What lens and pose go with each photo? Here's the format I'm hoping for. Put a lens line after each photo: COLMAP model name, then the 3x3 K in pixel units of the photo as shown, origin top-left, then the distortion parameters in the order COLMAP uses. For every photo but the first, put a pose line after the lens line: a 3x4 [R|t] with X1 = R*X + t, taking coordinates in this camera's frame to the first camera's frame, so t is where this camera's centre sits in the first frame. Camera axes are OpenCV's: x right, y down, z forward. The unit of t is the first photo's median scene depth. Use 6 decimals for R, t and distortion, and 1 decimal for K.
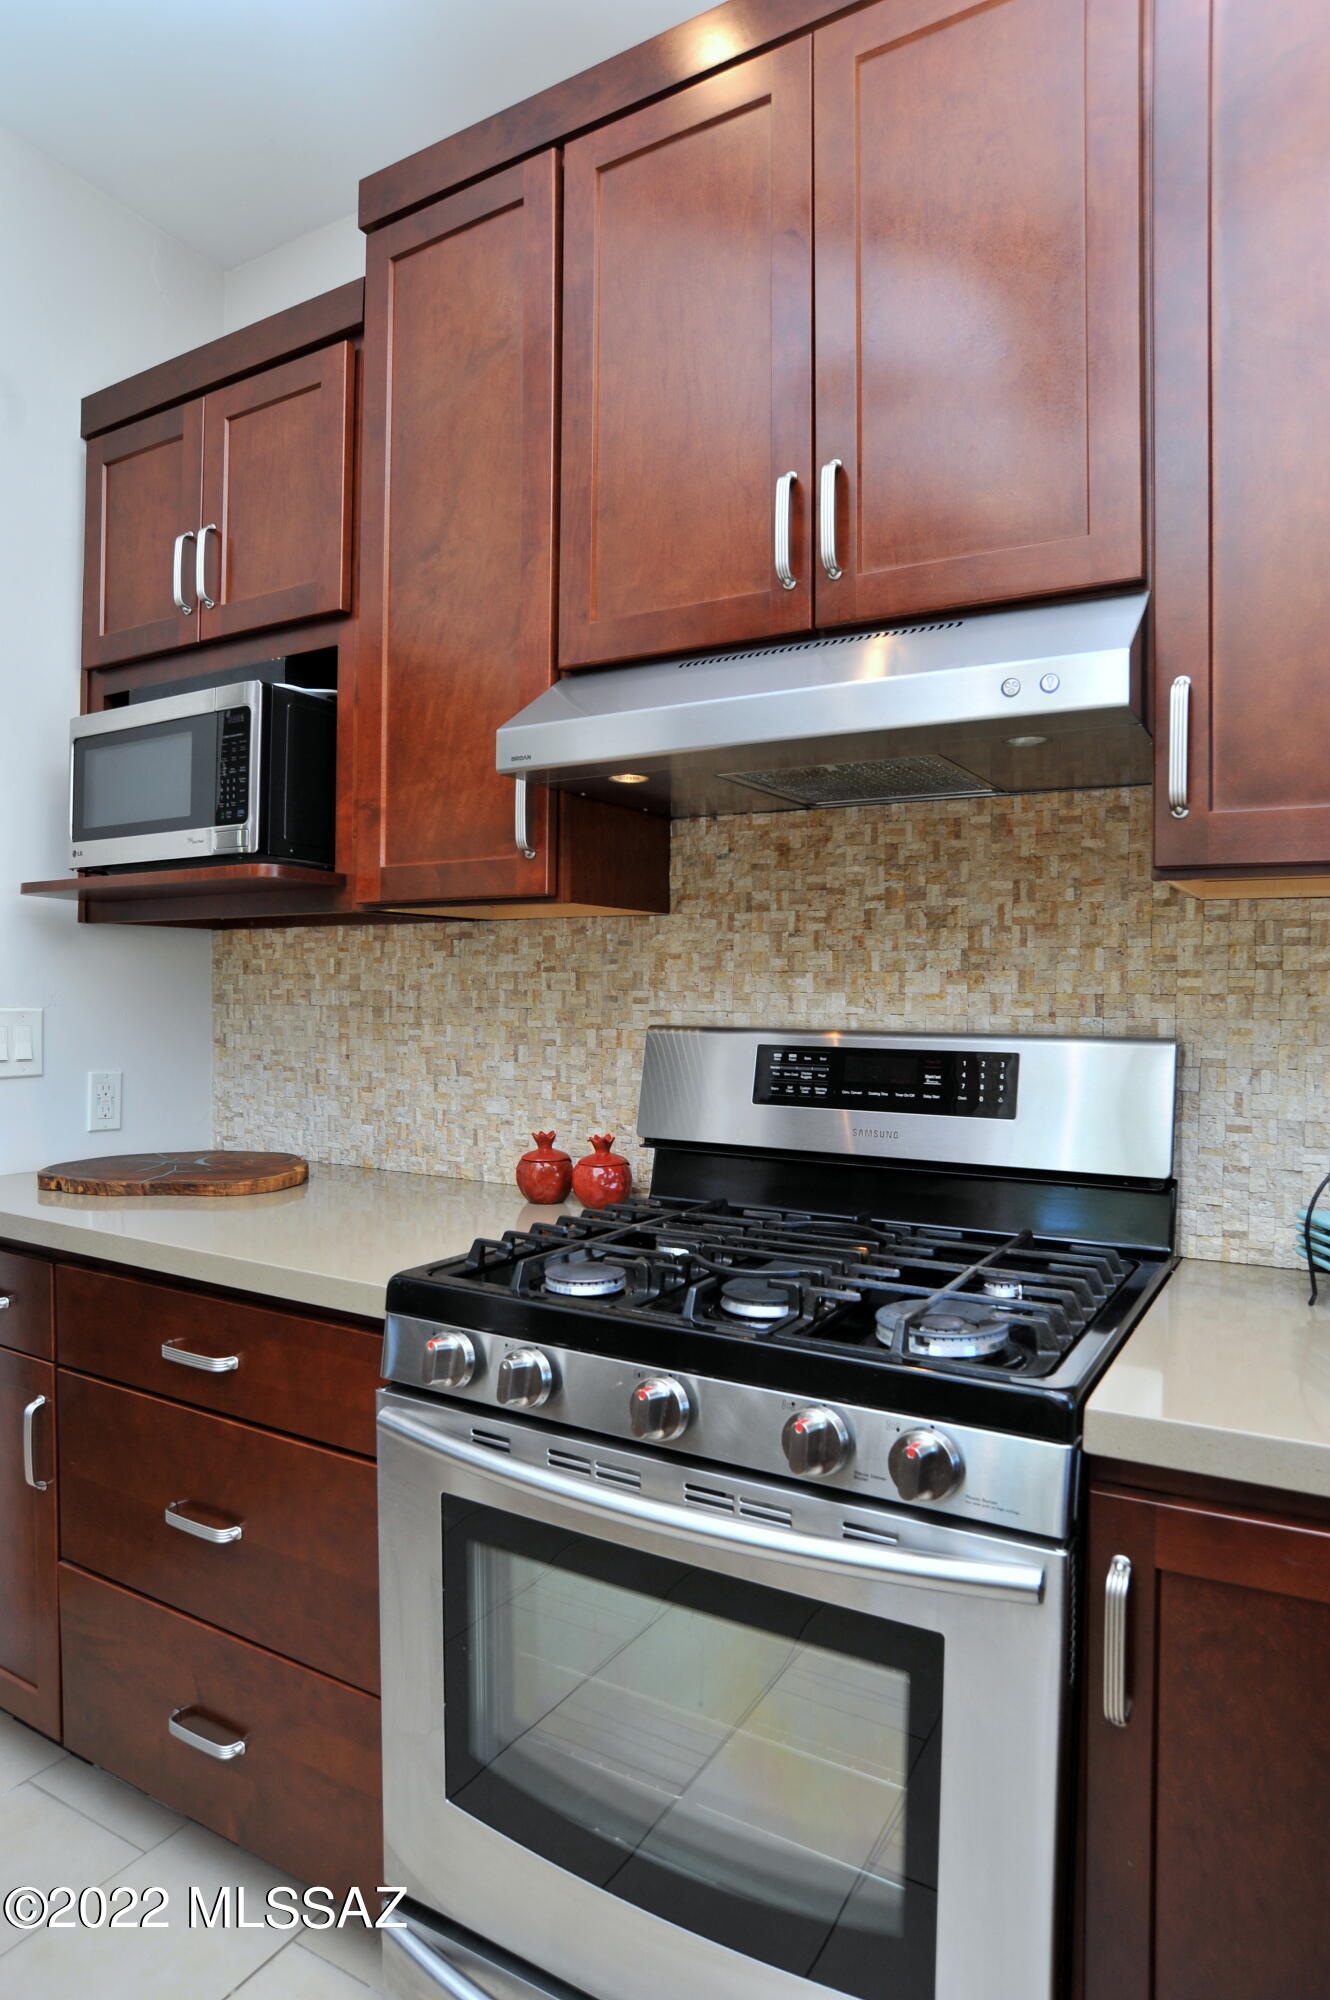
lens RADIAL K [[1182.3, 0, 666.6], [0, 1182.3, 1022.3], [0, 0, 1]] dist [-0.058139, 0.001717]
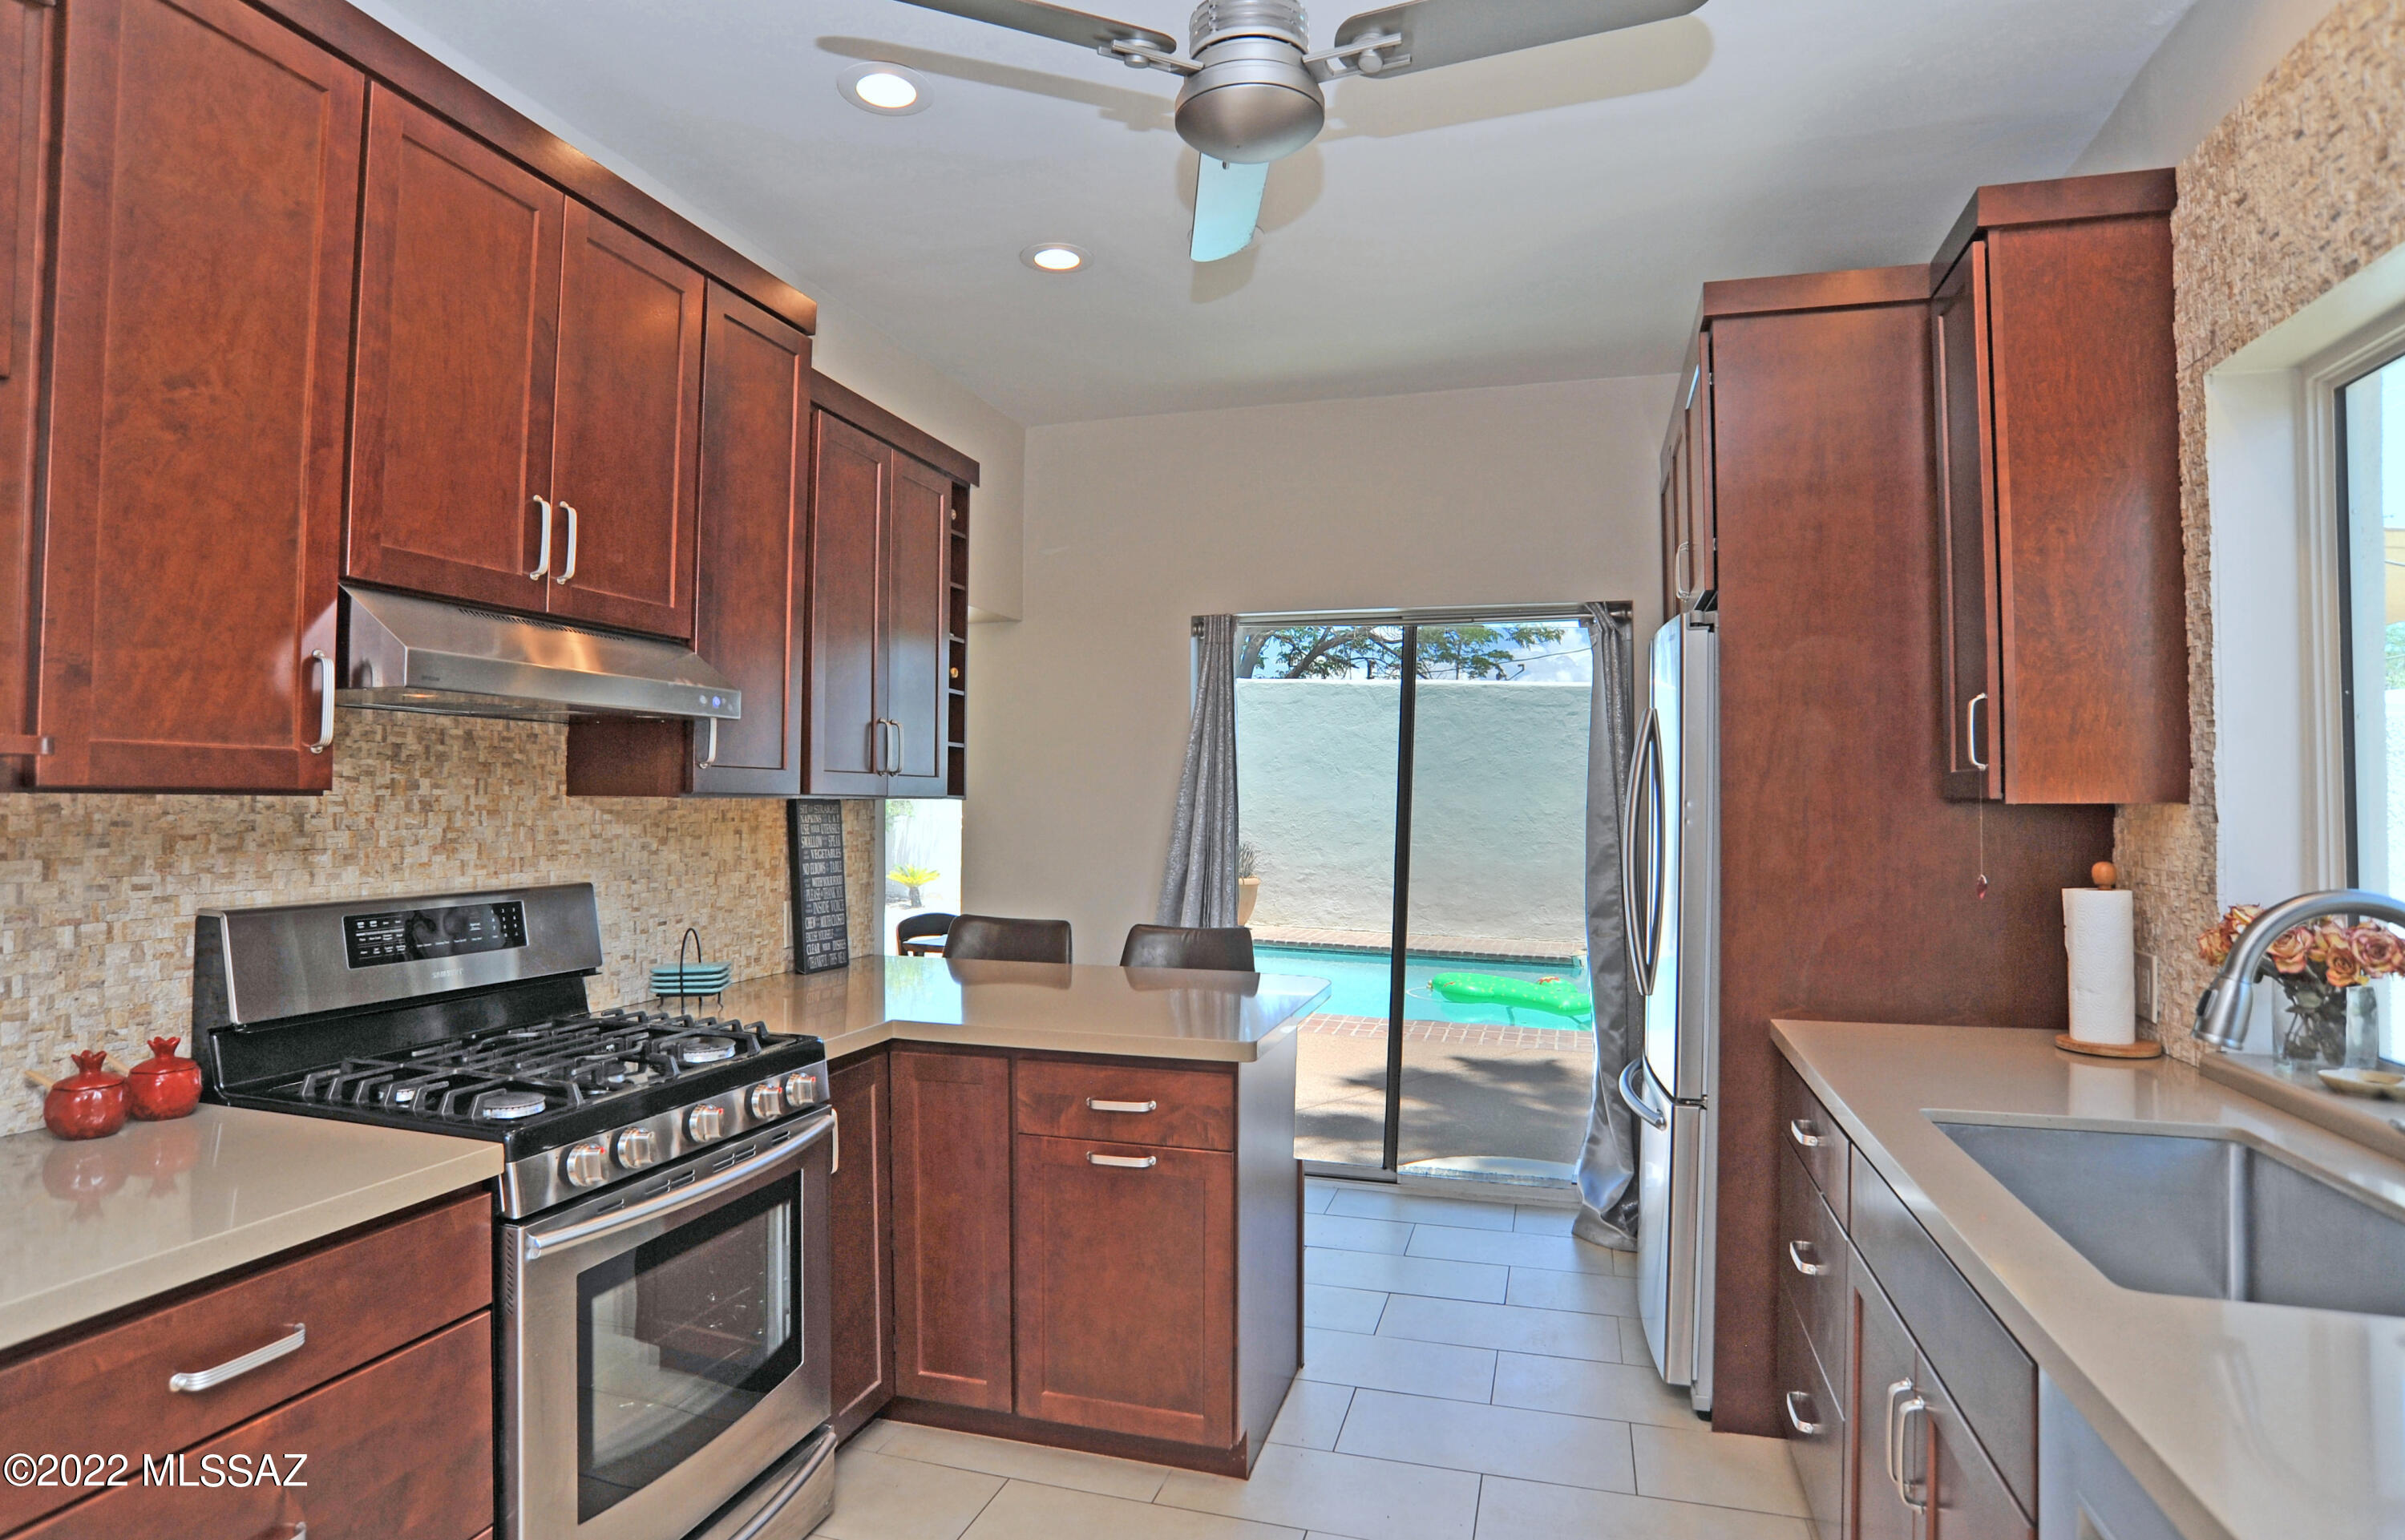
lens RADIAL K [[1282.8, 0, 1202.5], [0, 1282.8, 770.0], [0, 0, 1]] dist [-0.002097, -0.000452]
pose [[-0.244933, 0.011068, 0.969477, -1.253219], [0.009058, 0.999917, -0.009127, -0.098109], [-0.969498, 0.006546, -0.245013, 0.481741]]
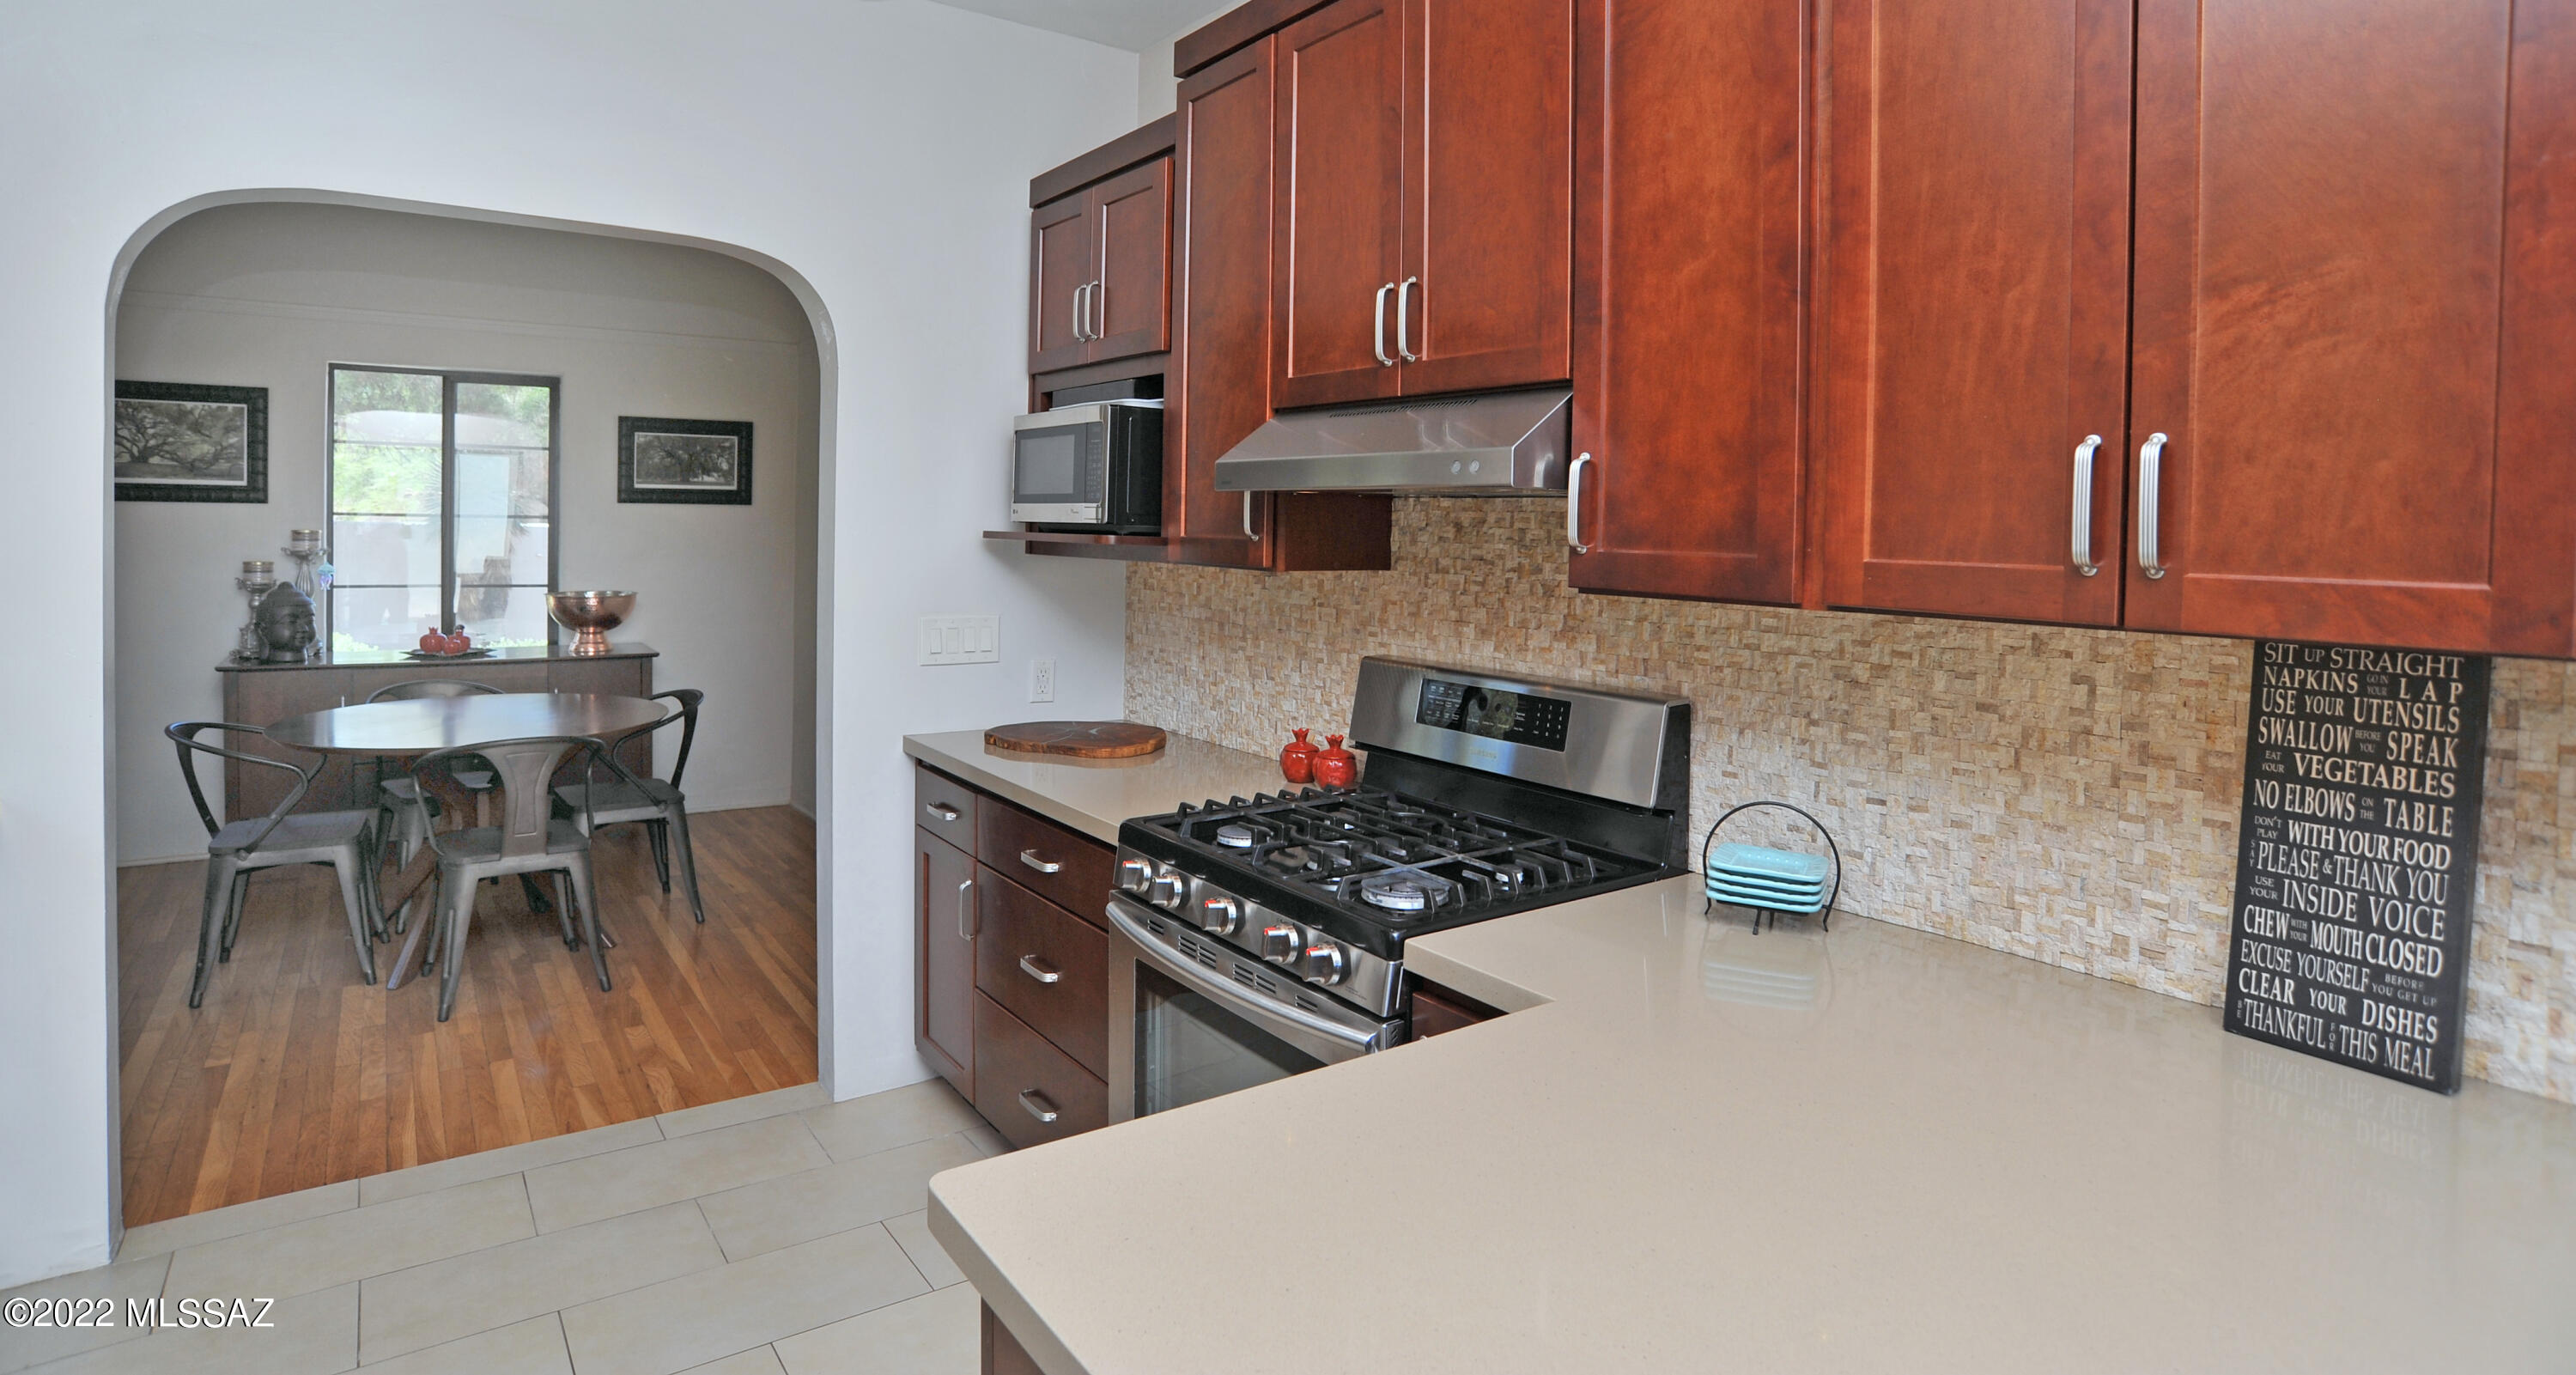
lens RADIAL K [[1328.0, 0, 1279.6], [0, 1328.0, 549.2], [0, 0, 1]] dist [-0.057469, 0.000959]
pose [[0.916114, 0.019732, -0.400432, 0.501406], [-0.023371, 0.999718, -0.004206, -0.110738], [0.400236, 0.013211, 0.916317, -0.414373]]
